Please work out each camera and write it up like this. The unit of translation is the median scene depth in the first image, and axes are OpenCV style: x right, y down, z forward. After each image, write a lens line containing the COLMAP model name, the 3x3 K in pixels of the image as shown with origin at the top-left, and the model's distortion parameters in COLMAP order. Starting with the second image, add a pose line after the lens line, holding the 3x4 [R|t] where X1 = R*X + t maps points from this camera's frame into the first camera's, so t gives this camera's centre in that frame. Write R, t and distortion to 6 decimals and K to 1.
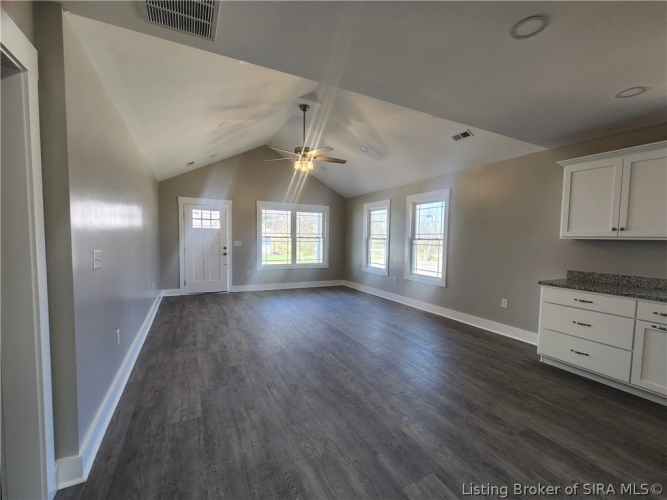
lens RADIAL K [[268.9, 0, 336.3], [0, 268.9, 254.7], [0, 0, 1]] dist [0.000401, -0.001170]
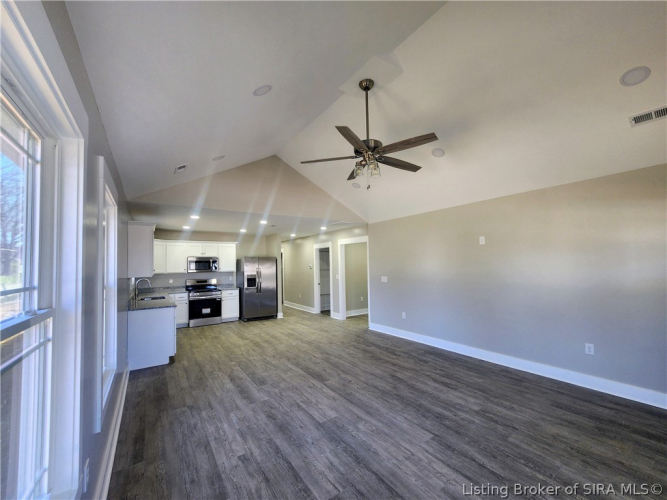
lens RADIAL K [[268.9, 0, 331.7], [0, 268.9, 251.5], [0, 0, 1]] dist [0.000401, -0.001170]
pose [[-0.993364, -0.002505, -0.114984, 0.058490], [-0.004565, 0.999834, 0.017656, -0.190265], [0.114921, 0.018063, -0.993210, 2.182169]]
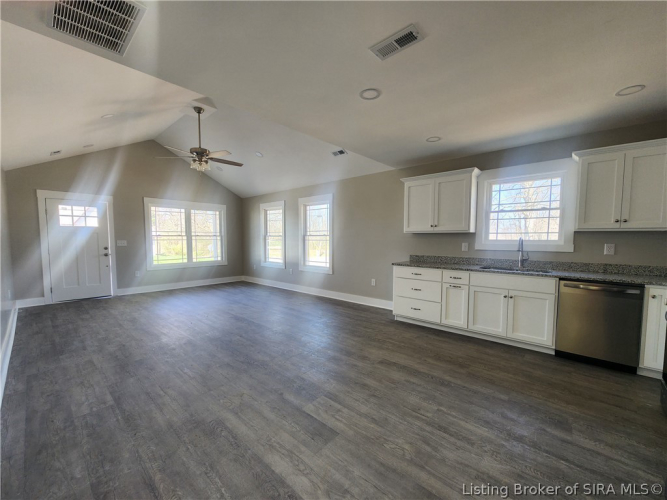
lens RADIAL K [[268.9, 0, 331.2], [0, 268.9, 253.6], [0, 0, 1]] dist [0.000401, -0.001170]
pose [[0.933161, -0.037390, 0.357508, -0.043413], [0.038619, 0.999247, 0.003705, 0.030646], [-0.357377, 0.010349, 0.933903, -0.191314]]
